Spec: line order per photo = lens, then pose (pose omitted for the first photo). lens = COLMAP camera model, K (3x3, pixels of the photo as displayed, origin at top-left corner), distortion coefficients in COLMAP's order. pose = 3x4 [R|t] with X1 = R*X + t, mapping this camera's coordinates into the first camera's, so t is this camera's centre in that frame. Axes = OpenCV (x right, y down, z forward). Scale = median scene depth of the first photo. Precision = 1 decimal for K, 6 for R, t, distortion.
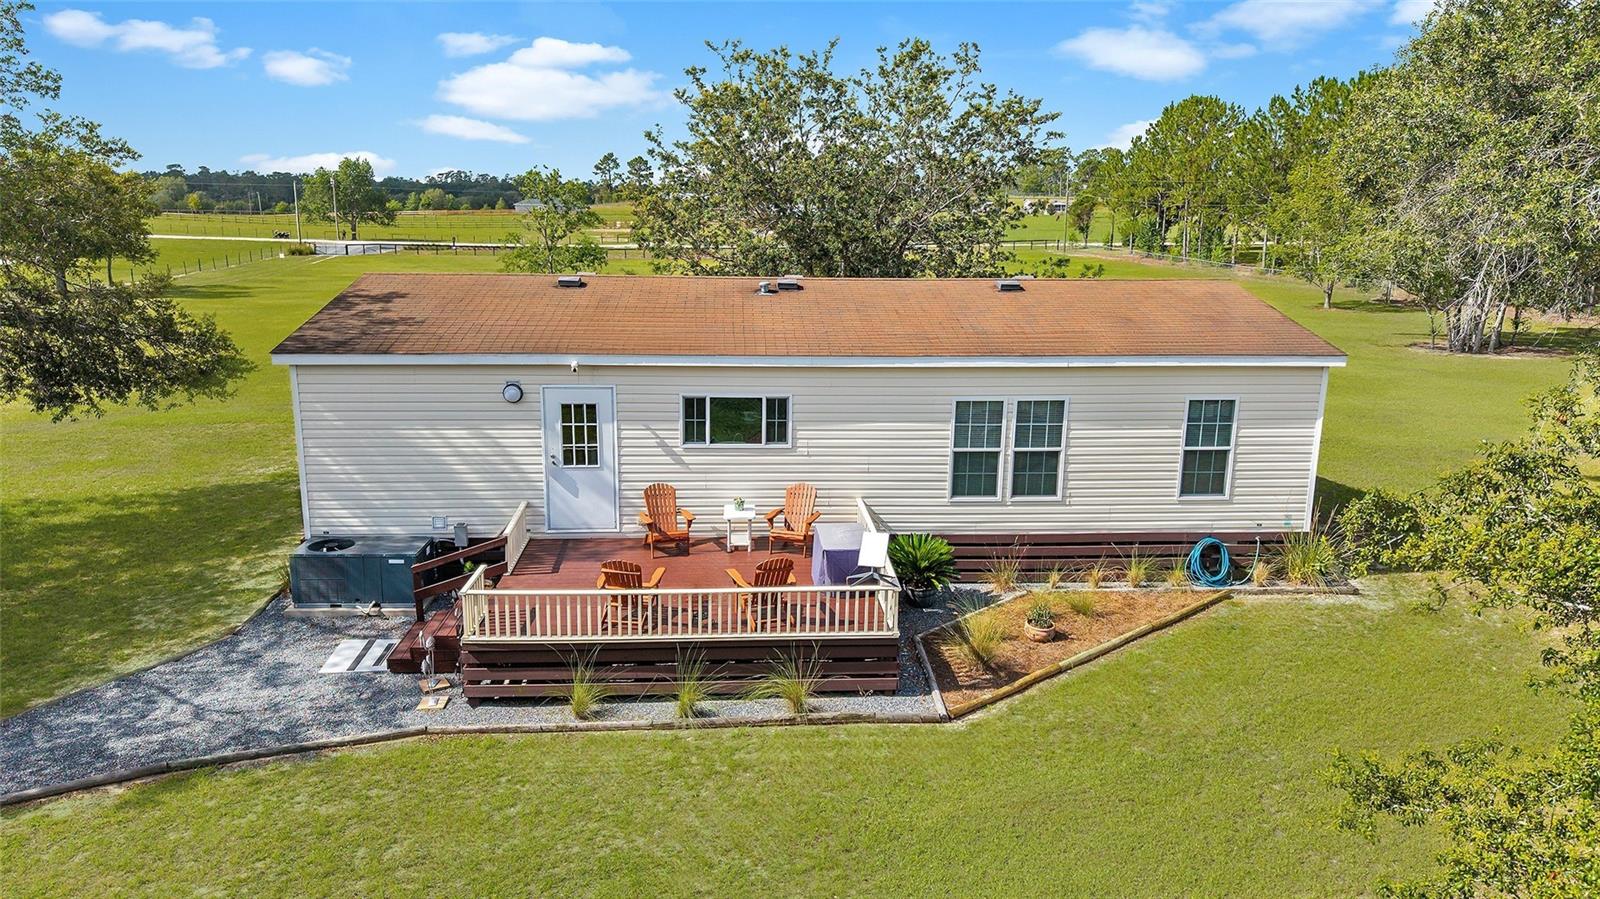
lens RADIAL K [[1103.9, 0, 800.0], [0, 1103.9, 449.5], [0, 0, 1]] dist [0.077325, -0.138050]
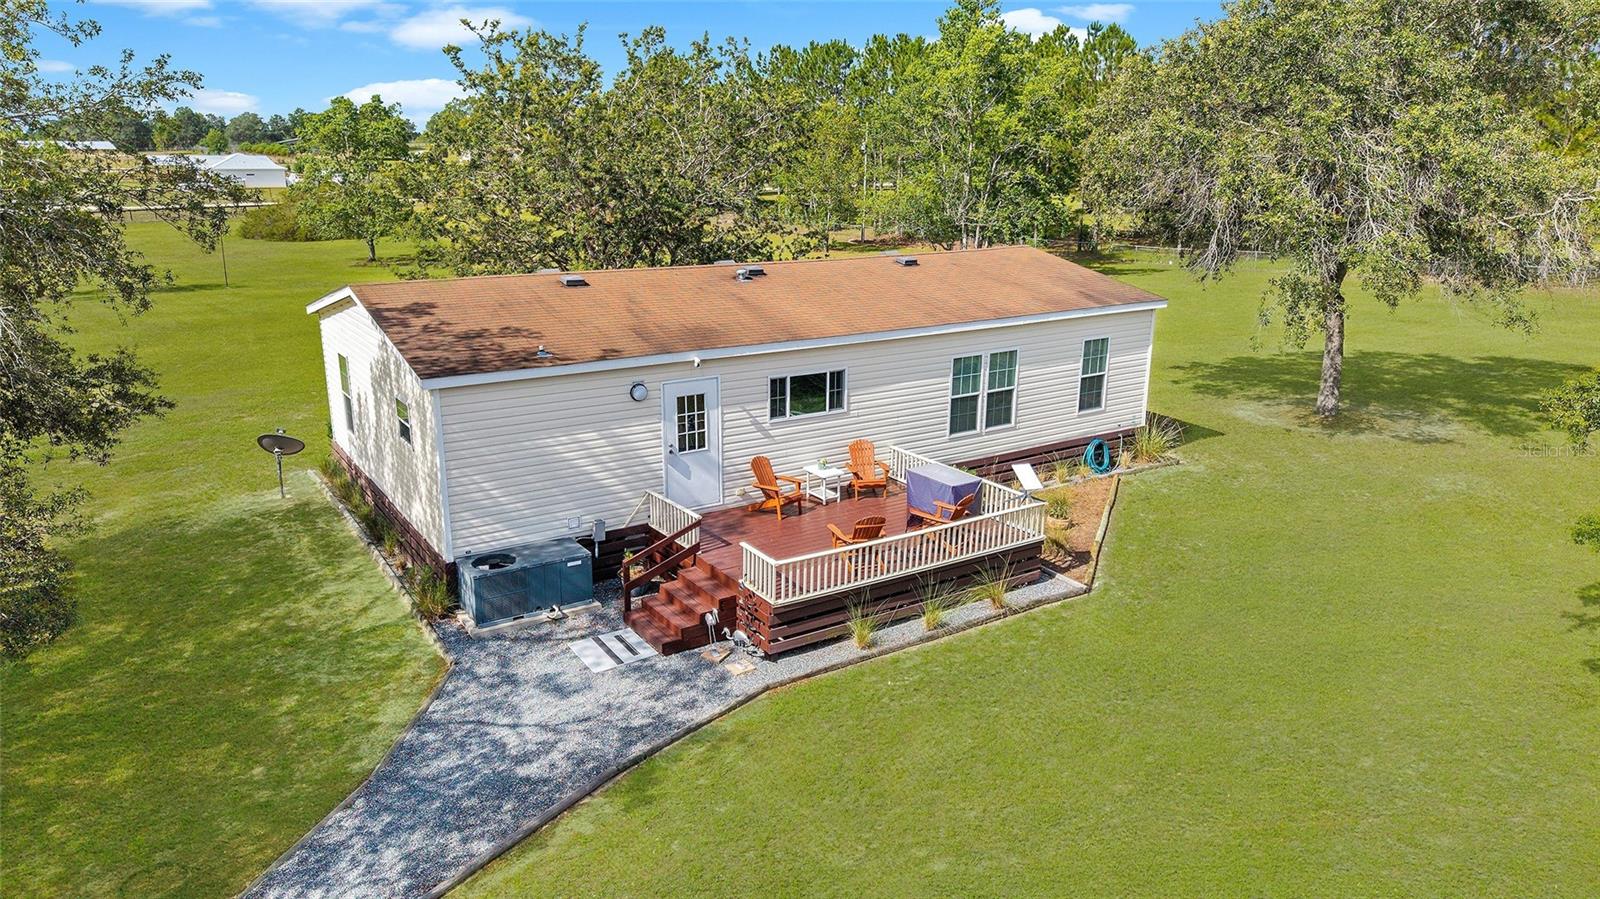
lens RADIAL K [[1103.9, 0, 800.0], [0, 1103.9, 449.5], [0, 0, 1]] dist [0.077325, -0.138050]
pose [[0.862147, -0.139754, 0.487003, -0.639107], [0.116230, 0.990126, 0.078371, -0.060235], [-0.493147, -0.010963, 0.869877, -0.012717]]
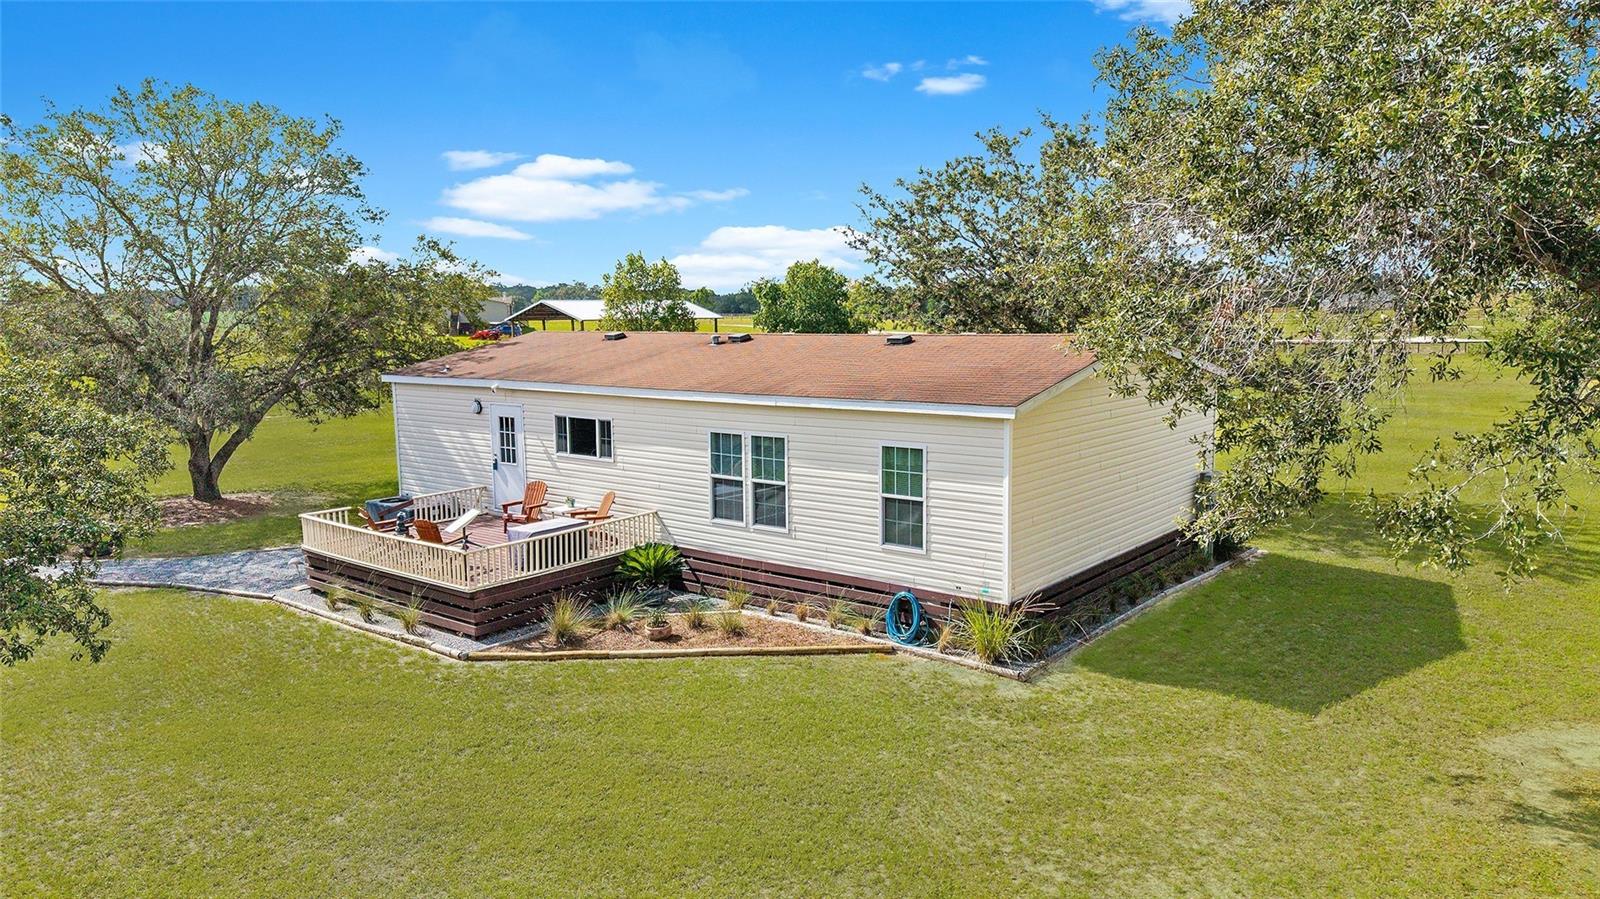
lens RADIAL K [[1103.9, 0, 800.0], [0, 1103.9, 449.5], [0, 0, 1]] dist [0.077325, -0.138050]
pose [[0.739176, 0.067164, -0.670155, 0.962942], [-0.115919, 0.992854, -0.028352, -0.004699], [0.663462, 0.098641, 0.741679, 0.230442]]
